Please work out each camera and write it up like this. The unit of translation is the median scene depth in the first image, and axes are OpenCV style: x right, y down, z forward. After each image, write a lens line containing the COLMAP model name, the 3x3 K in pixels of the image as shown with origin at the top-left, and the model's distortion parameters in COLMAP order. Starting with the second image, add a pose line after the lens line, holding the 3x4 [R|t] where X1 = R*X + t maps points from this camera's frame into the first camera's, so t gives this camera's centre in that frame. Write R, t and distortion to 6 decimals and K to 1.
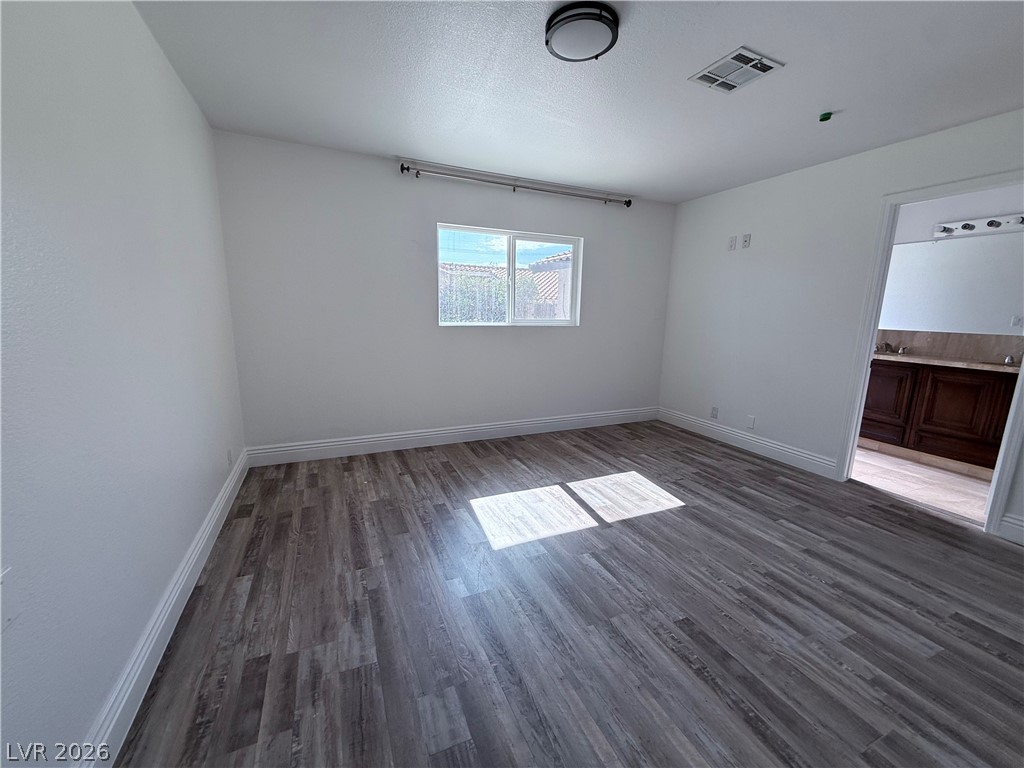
lens RADIAL K [[409.5, 0, 506.0], [0, 409.5, 384.5], [0, 0, 1]] dist [-0.000057, -0.000121]
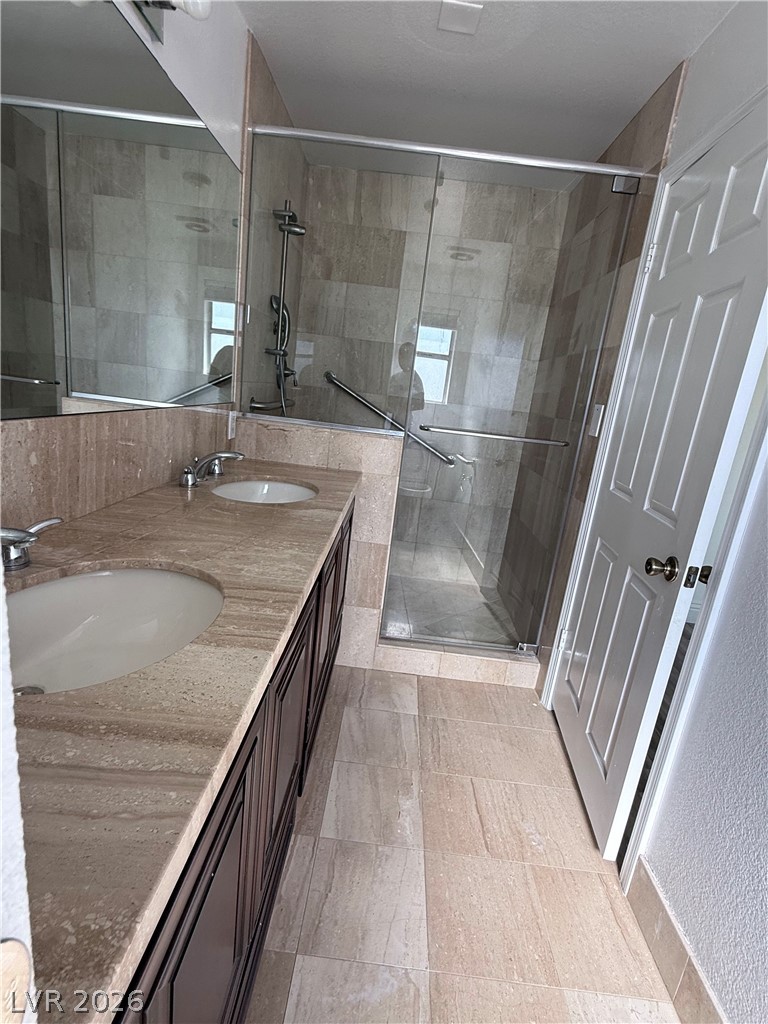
lens RADIAL K [[500.7, 0, 384.0], [0, 500.7, 512.0], [0, 0, 1]] dist [-0.000987, -0.000211]
pose [[-0.890068, -0.226161, 0.395766, 0.850573], [-0.050053, 0.911476, 0.408297, -0.215964], [-0.453072, 0.343603, -0.822595, 1.240482]]
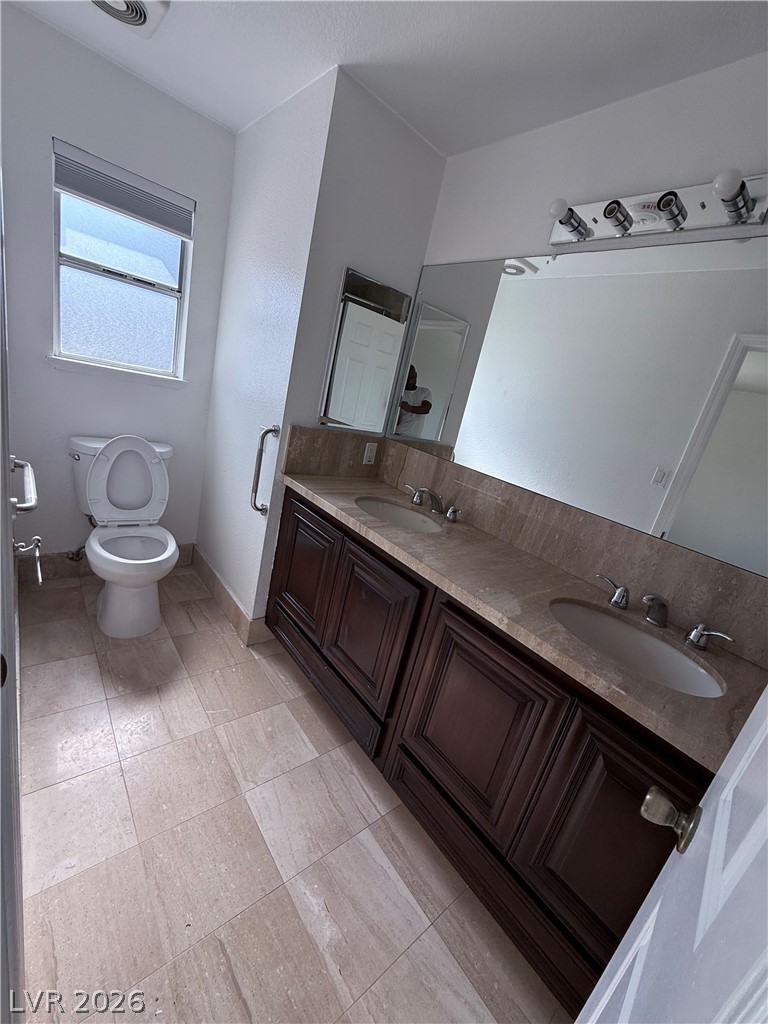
lens RADIAL K [[409.5, 0, 382.6], [0, 409.5, 507.9], [0, 0, 1]] dist [-0.000057, -0.000121]
pose [[0.941909, 0.110730, 0.317090, 0.857123], [-0.152497, 0.982162, 0.110012, -0.144725], [-0.299252, -0.151977, 0.941993, 0.692116]]
